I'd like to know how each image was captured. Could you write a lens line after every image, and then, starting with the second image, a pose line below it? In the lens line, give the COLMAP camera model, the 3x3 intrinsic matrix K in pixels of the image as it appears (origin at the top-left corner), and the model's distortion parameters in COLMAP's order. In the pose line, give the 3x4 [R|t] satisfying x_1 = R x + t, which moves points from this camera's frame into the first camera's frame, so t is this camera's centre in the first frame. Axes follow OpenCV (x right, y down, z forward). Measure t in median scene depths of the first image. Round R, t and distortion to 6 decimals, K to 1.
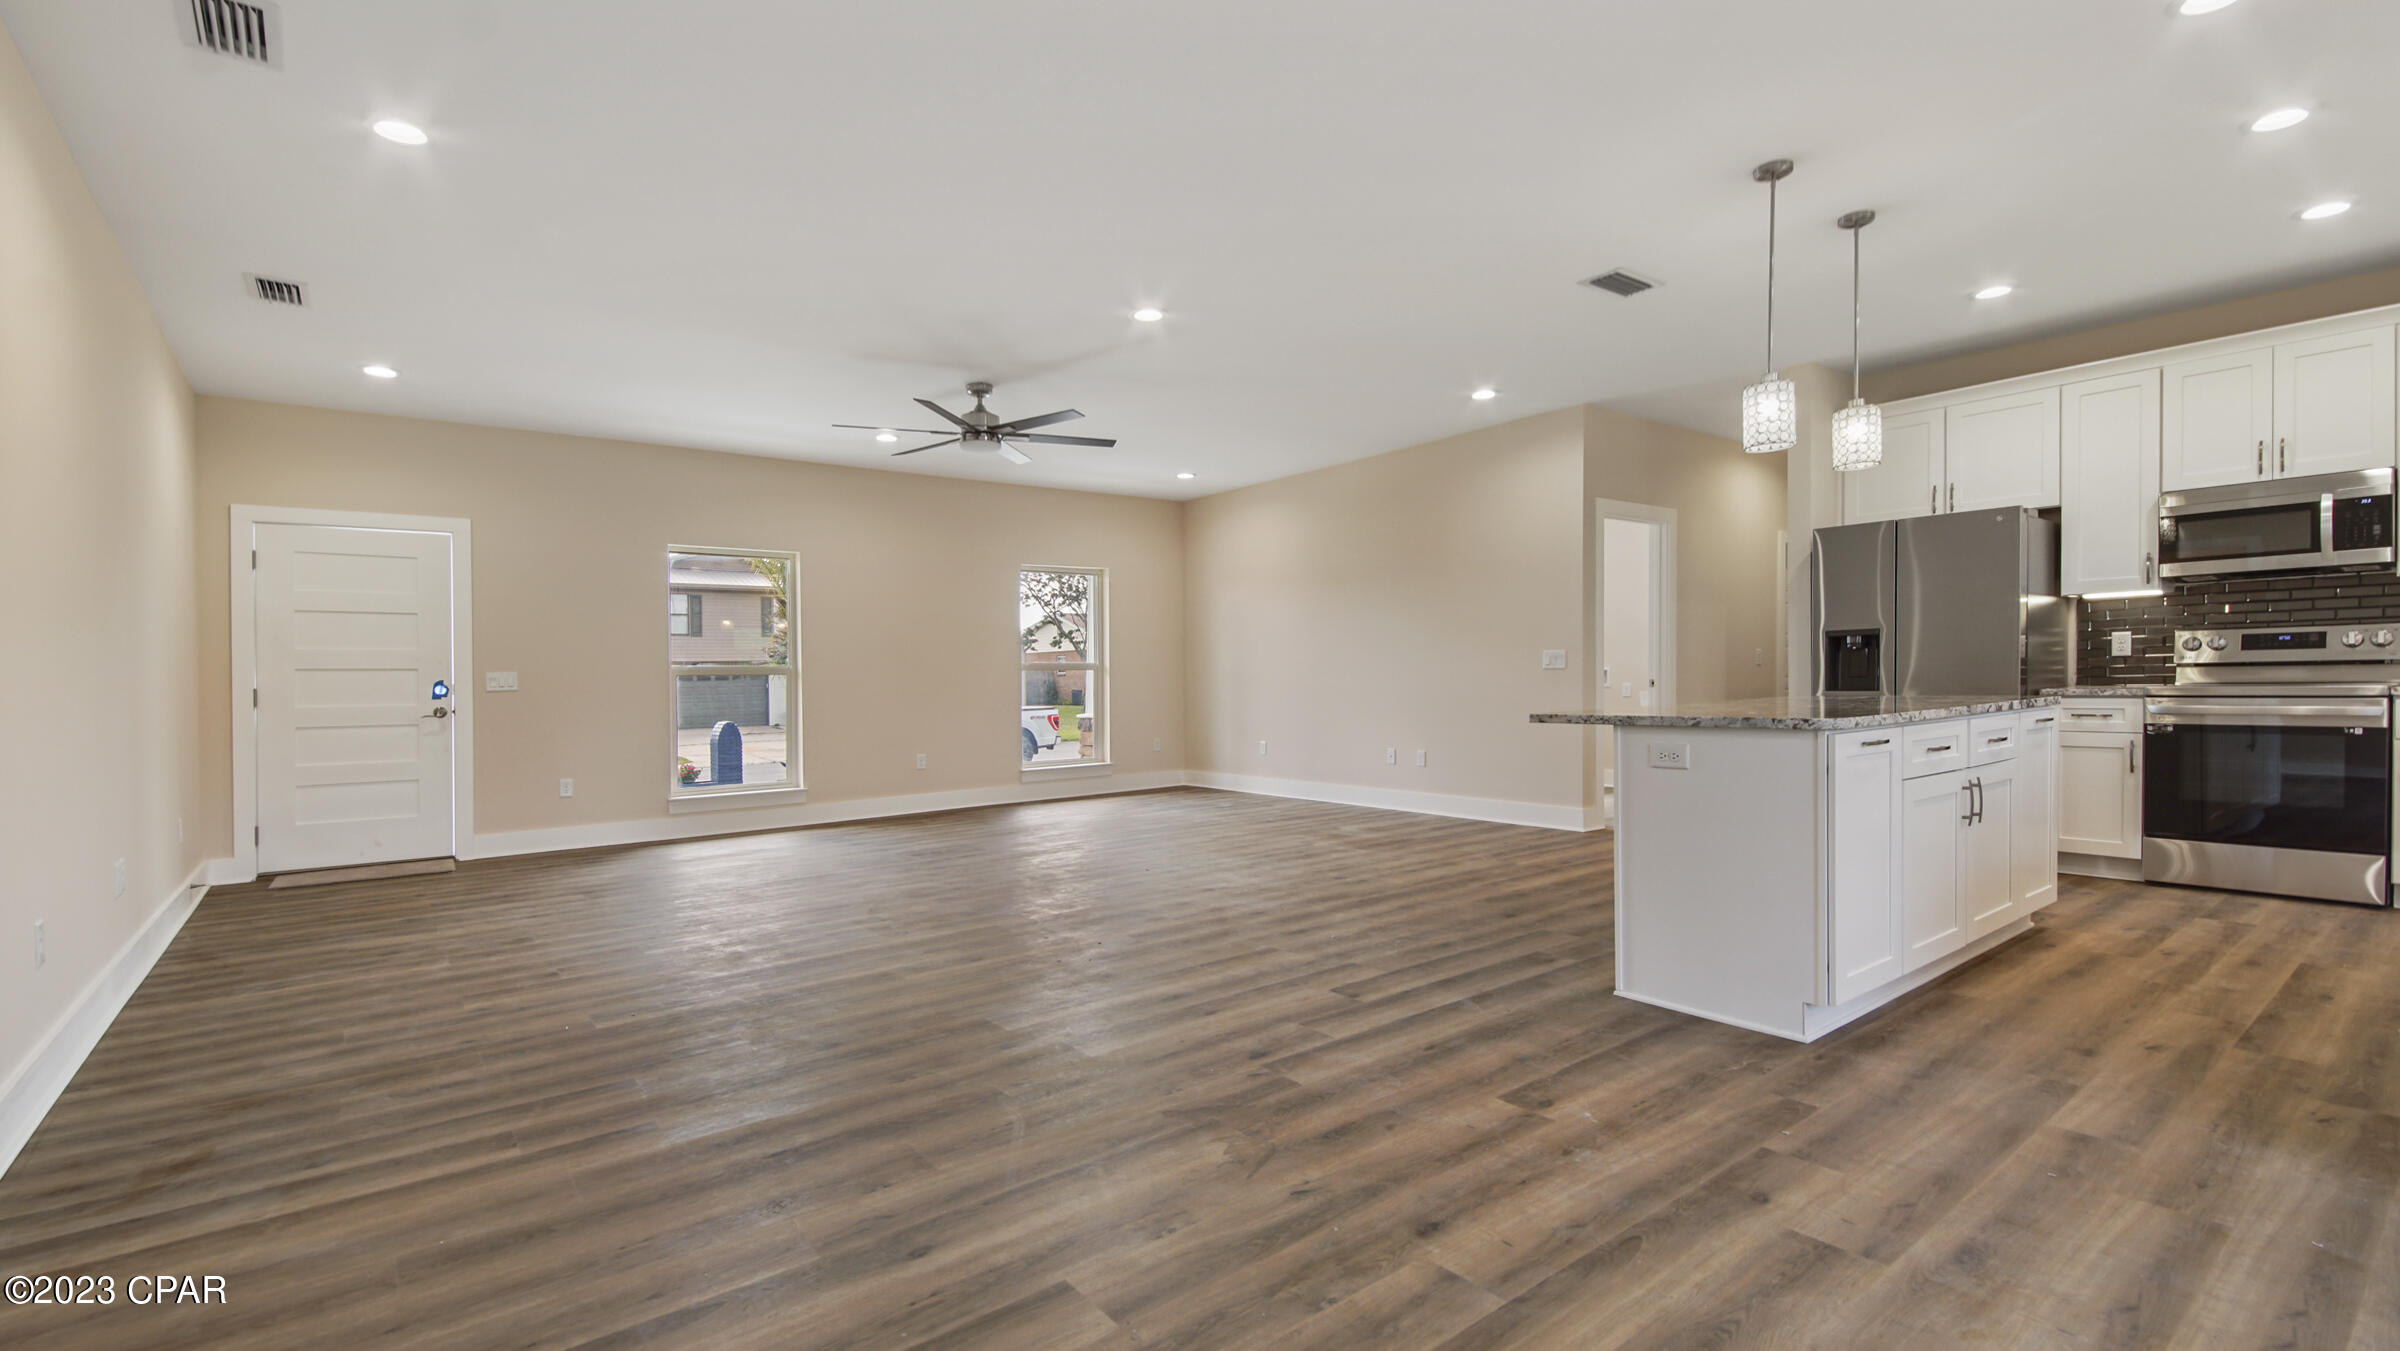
lens RADIAL K [[1060.0, 0, 1169.4], [0, 1060.0, 709.4], [0, 0, 1]] dist [0.035438, -0.021836]
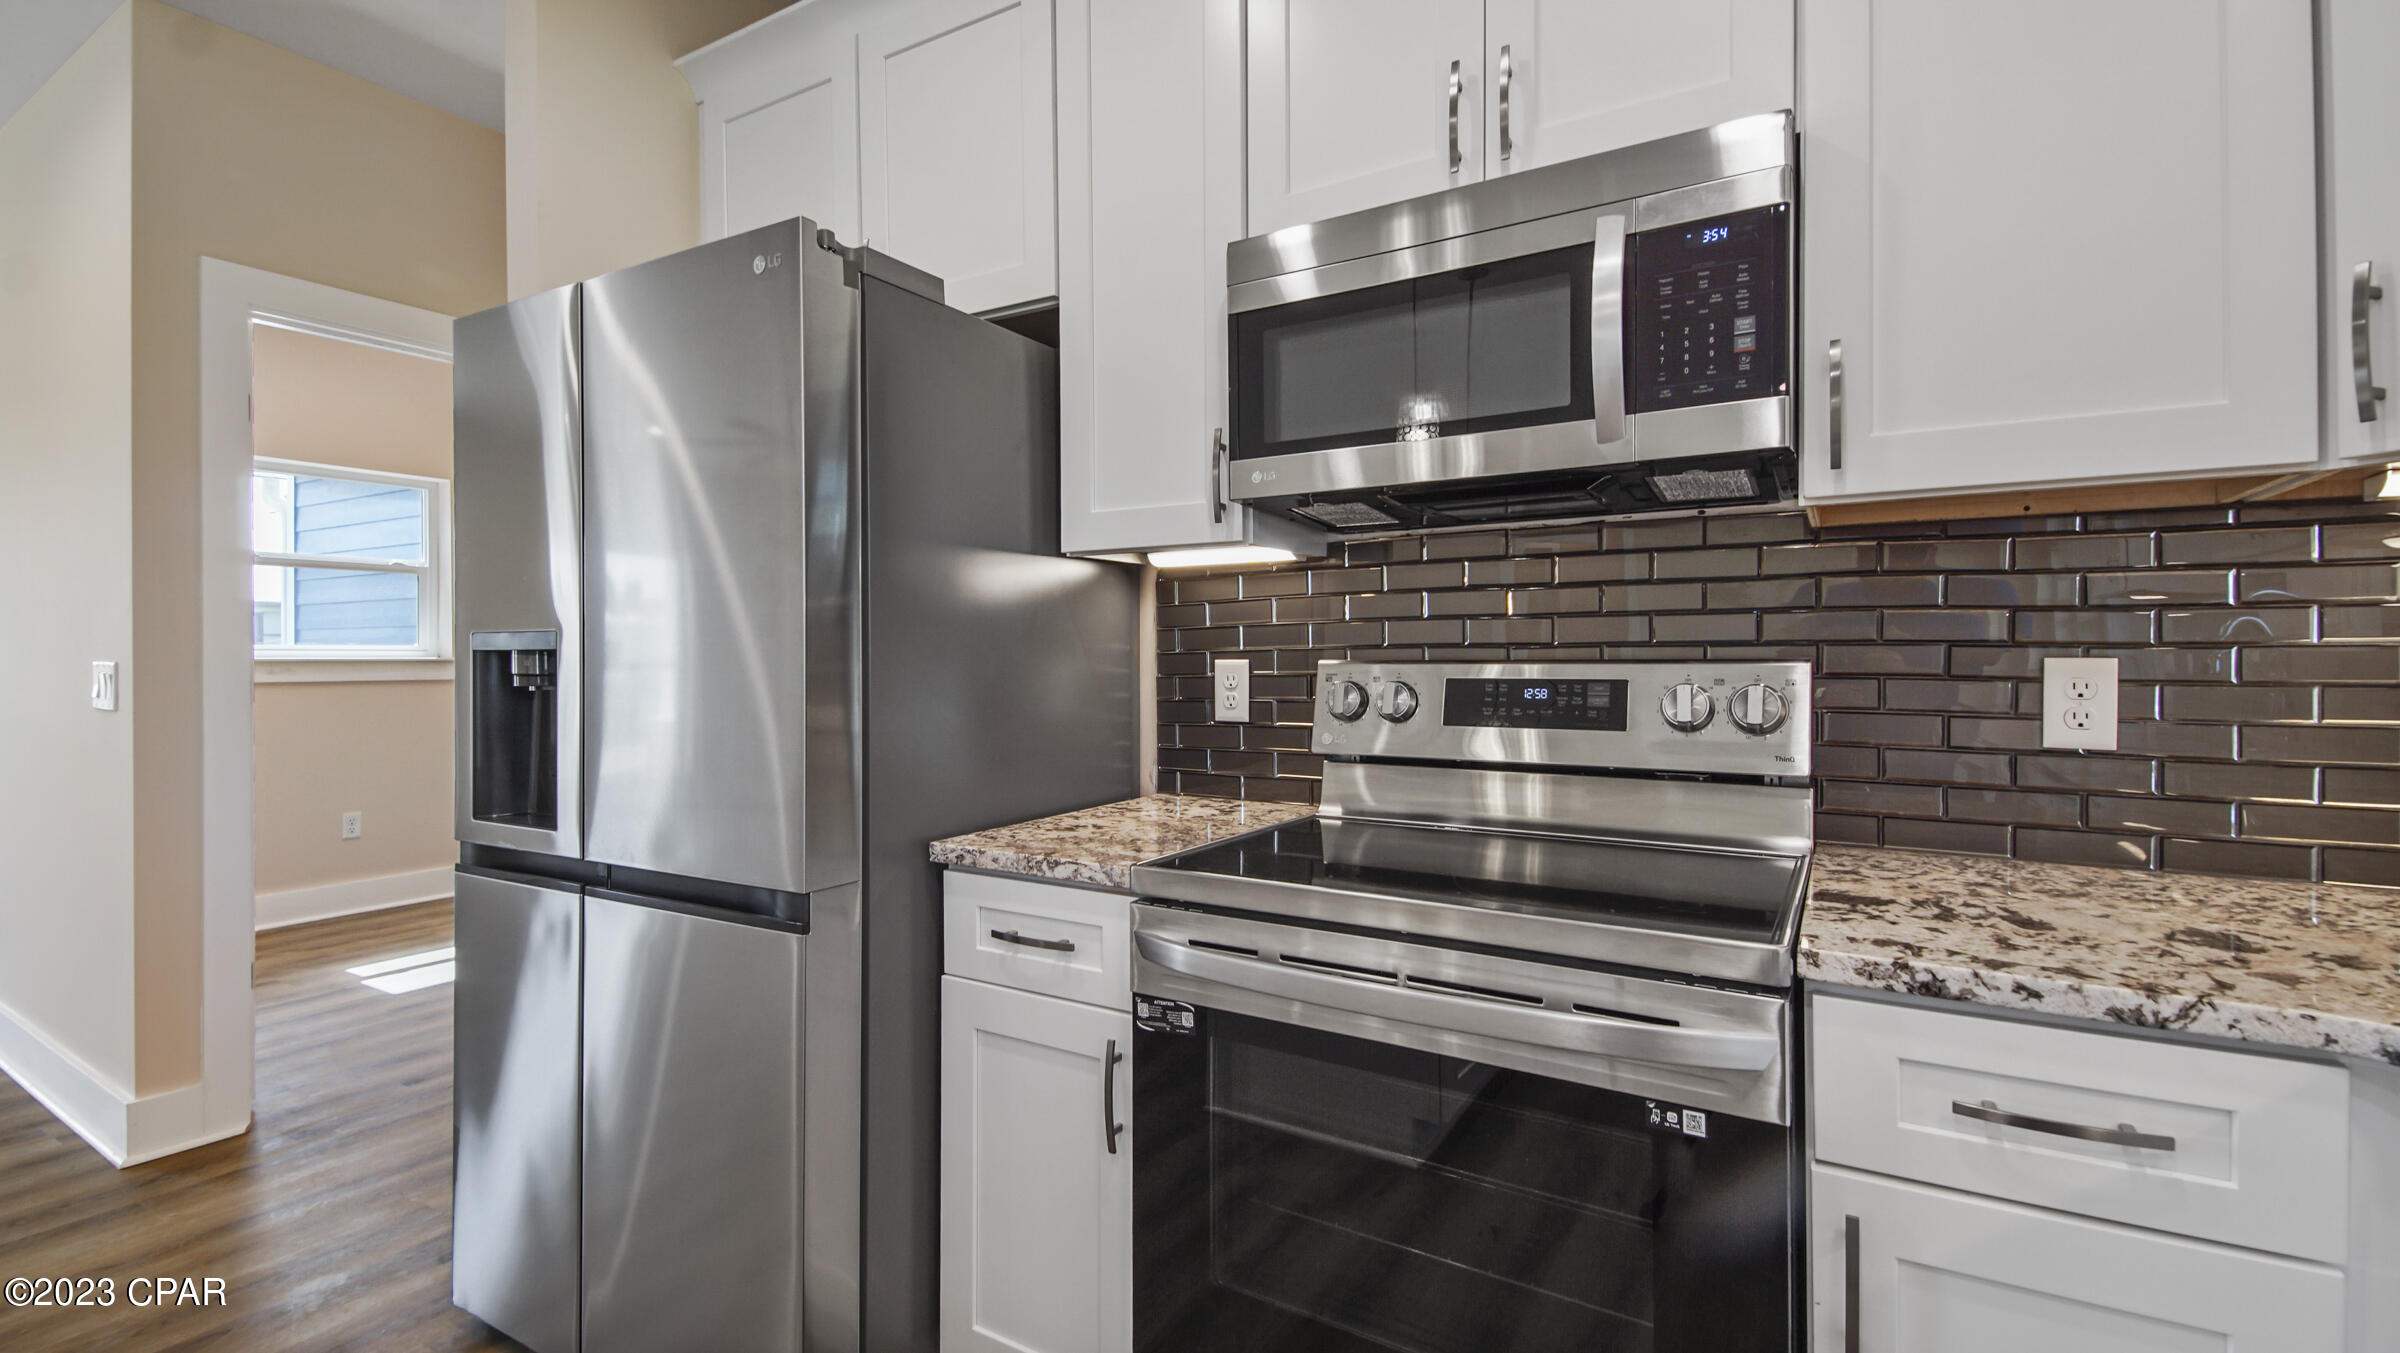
lens RADIAL K [[1044.3, 0, 1203.8], [0, 1044.3, 664.0], [0, 0, 1]] dist [0.015855, 0.000029]
pose [[0.932951, 0.015576, 0.359667, 0.796755], [-0.006360, 0.999621, -0.026793, -0.064763], [-0.359948, 0.022709, 0.932696, 0.705953]]
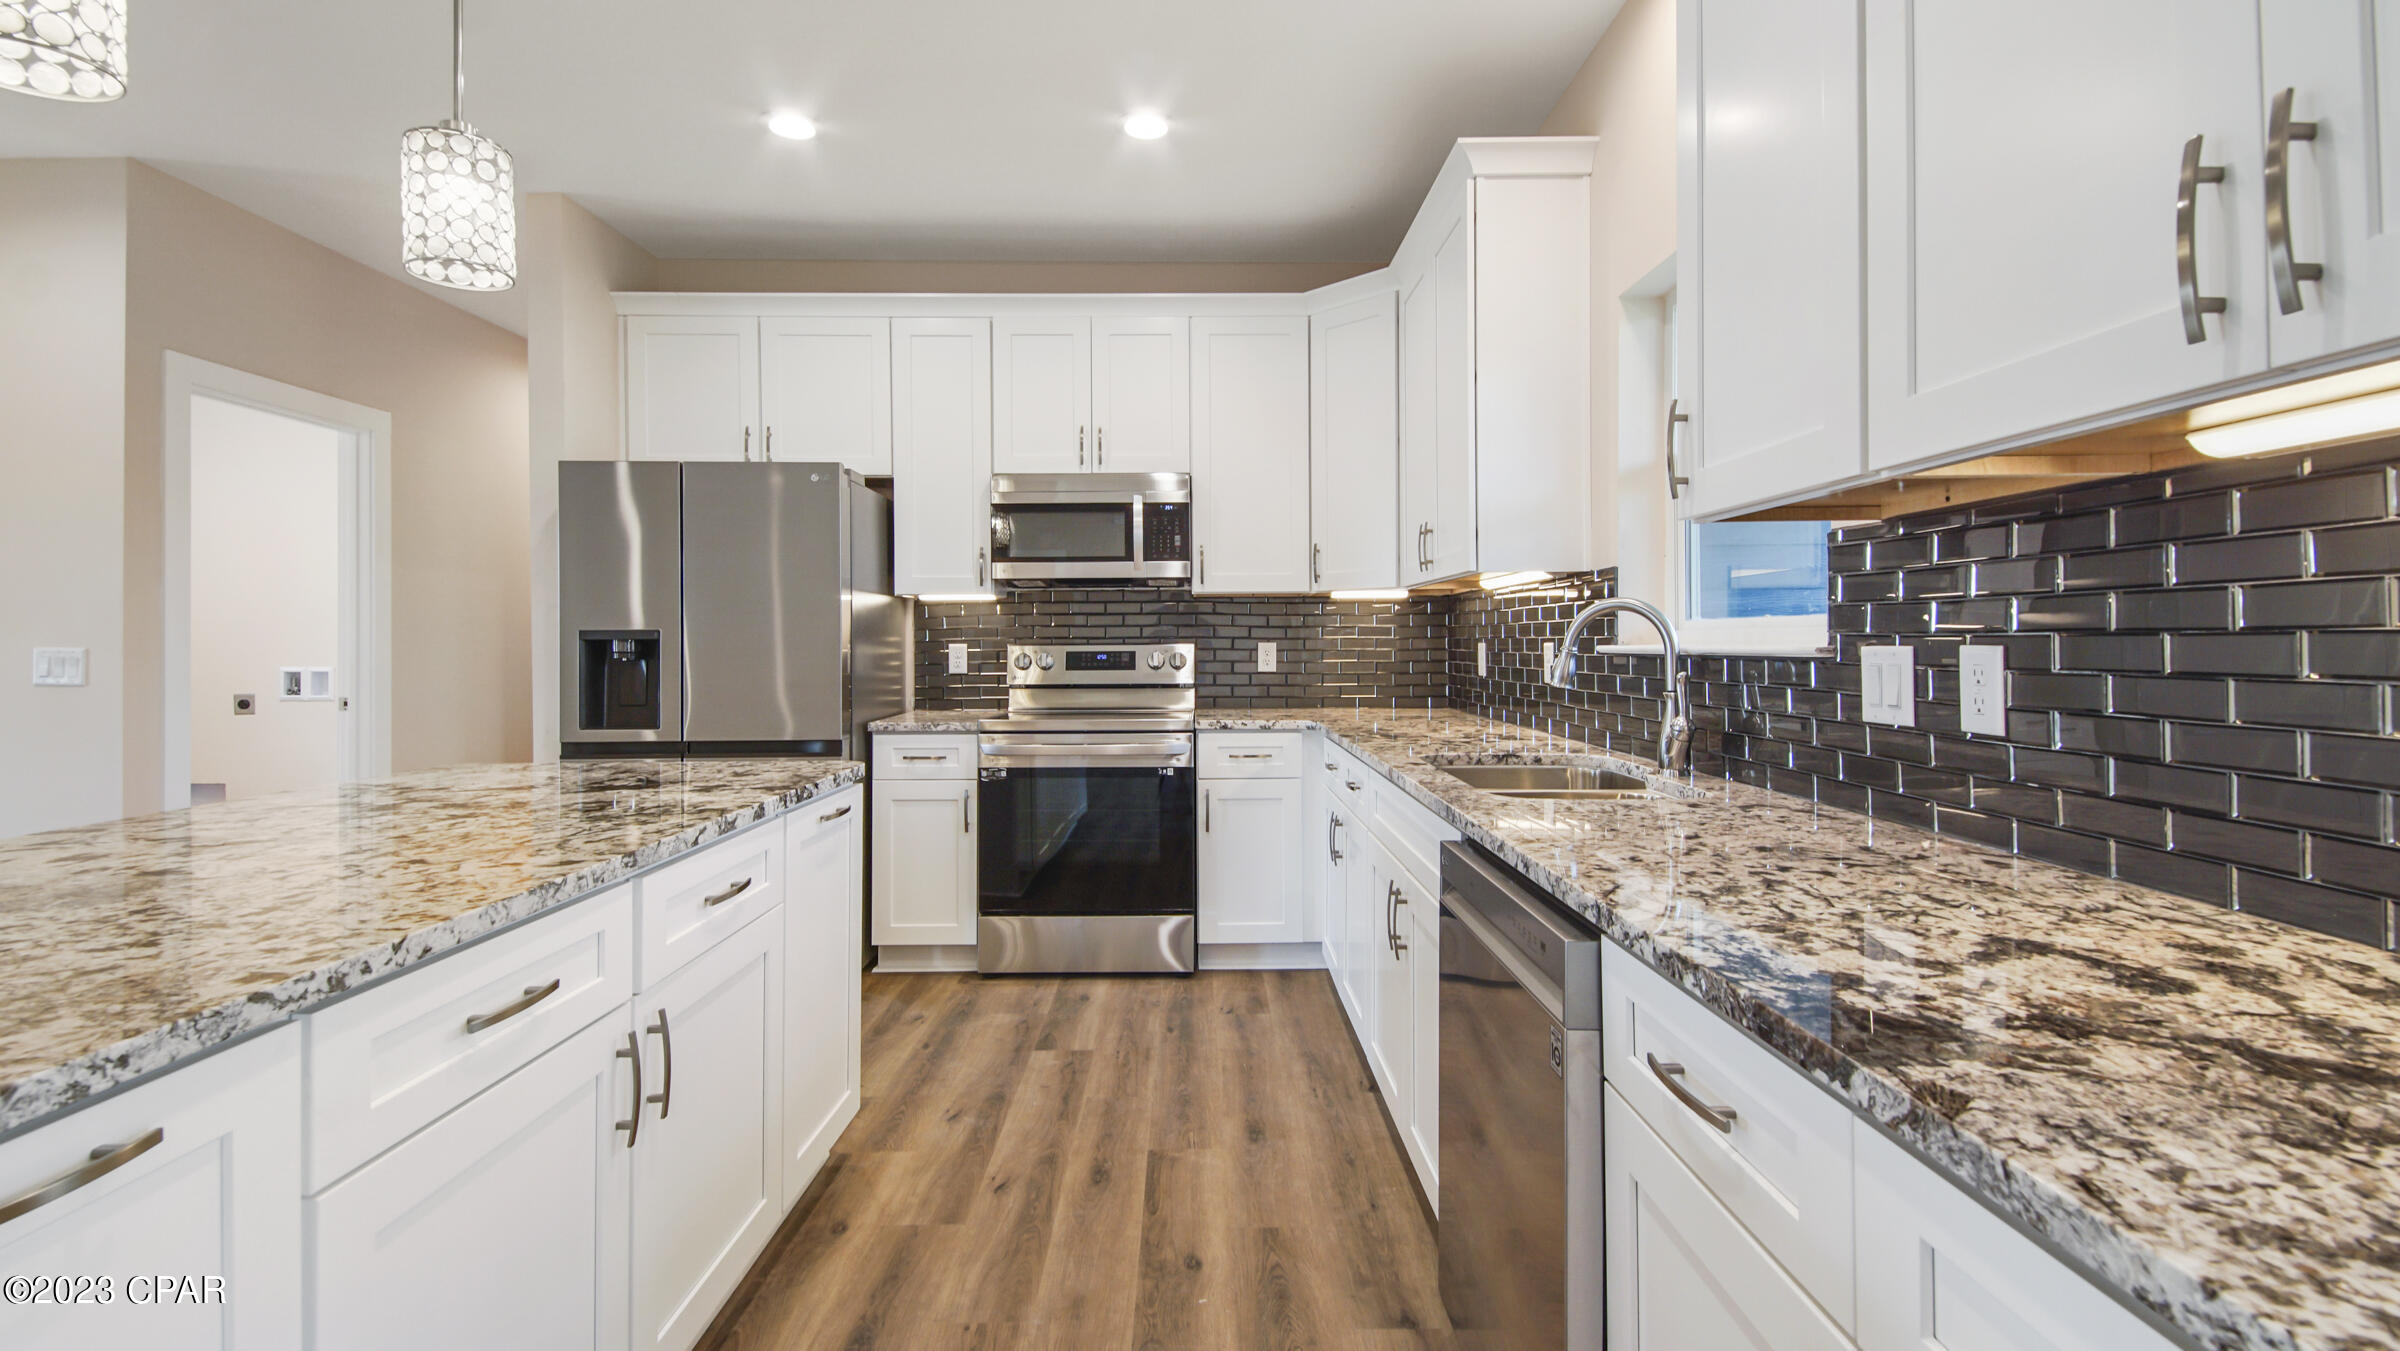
lens RADIAL K [[1086.1, 0, 1207.0], [0, 1086.1, 647.1], [0, 0, 1]] dist [0.029799, -0.022950]
pose [[0.598944, 0.016022, 0.800630, 0.369617], [0.014302, 0.999426, -0.030699, -0.045044], [-0.800663, 0.029837, 0.598372, 0.389119]]
